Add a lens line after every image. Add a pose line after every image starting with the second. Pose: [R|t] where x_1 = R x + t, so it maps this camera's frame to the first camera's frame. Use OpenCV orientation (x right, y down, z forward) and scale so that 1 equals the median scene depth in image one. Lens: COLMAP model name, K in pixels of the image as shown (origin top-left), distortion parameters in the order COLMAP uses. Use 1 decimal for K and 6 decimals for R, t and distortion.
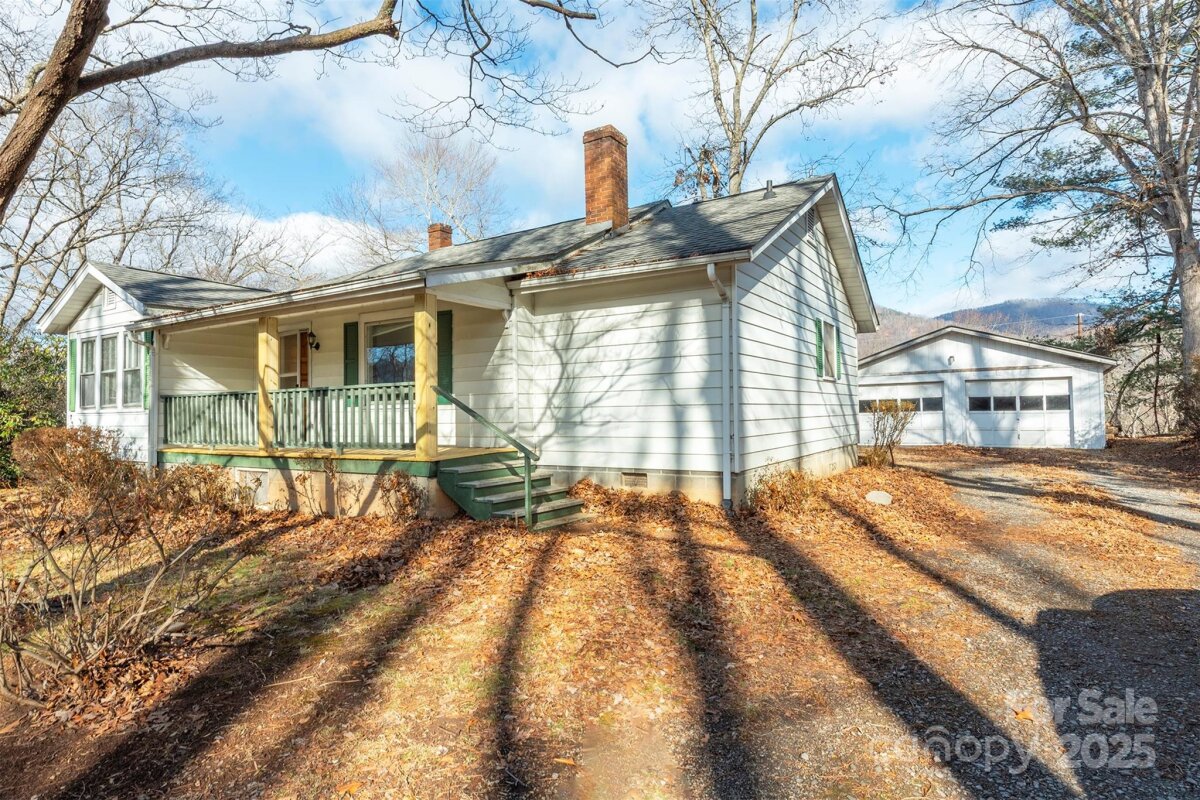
lens RADIAL K [[656.4, 0, 598.6], [0, 656.4, 401.1], [0, 0, 1]] dist [0.007102, -0.000335]
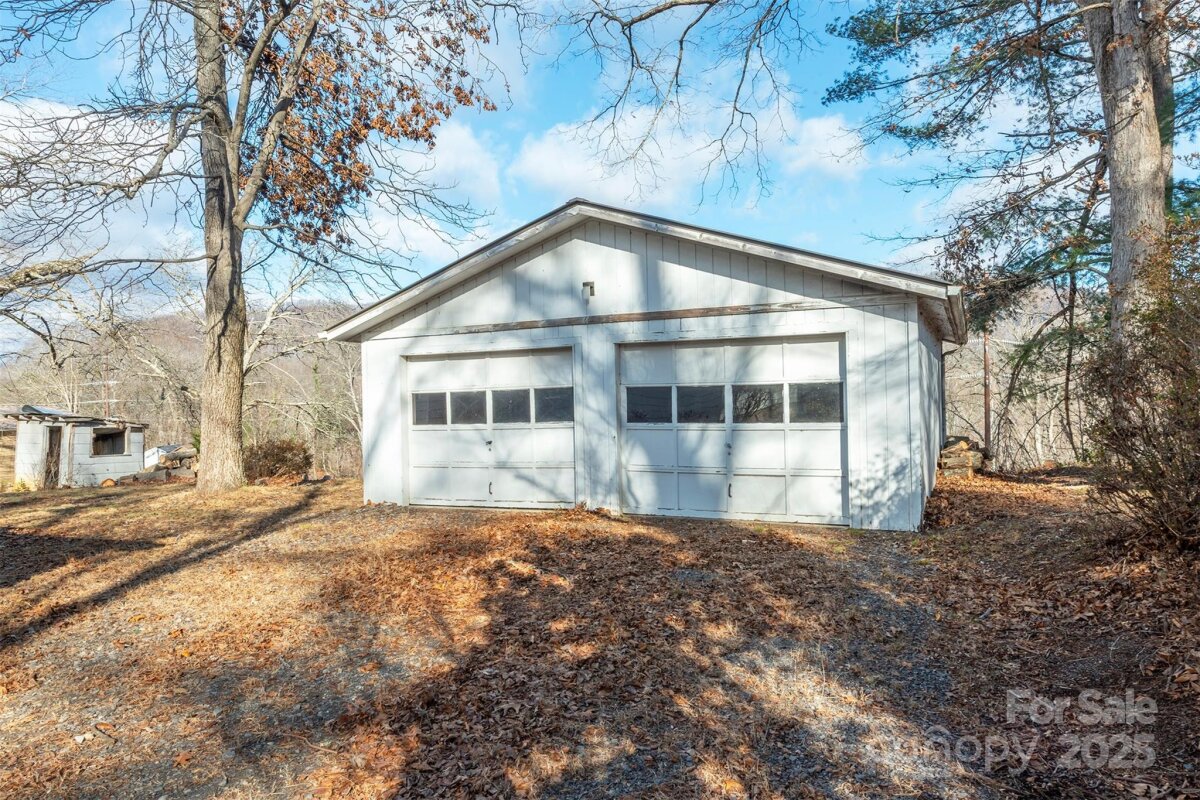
lens RADIAL K [[800.1, 0, 602.3], [0, 800.1, 395.7], [0, 0, 1]] dist [0.021748, -0.009031]
pose [[0.985996, -0.001998, 0.166756, 0.450821], [-0.000320, 0.999904, 0.013869, -0.007268], [-0.166767, -0.013728, 0.985901, 0.512827]]
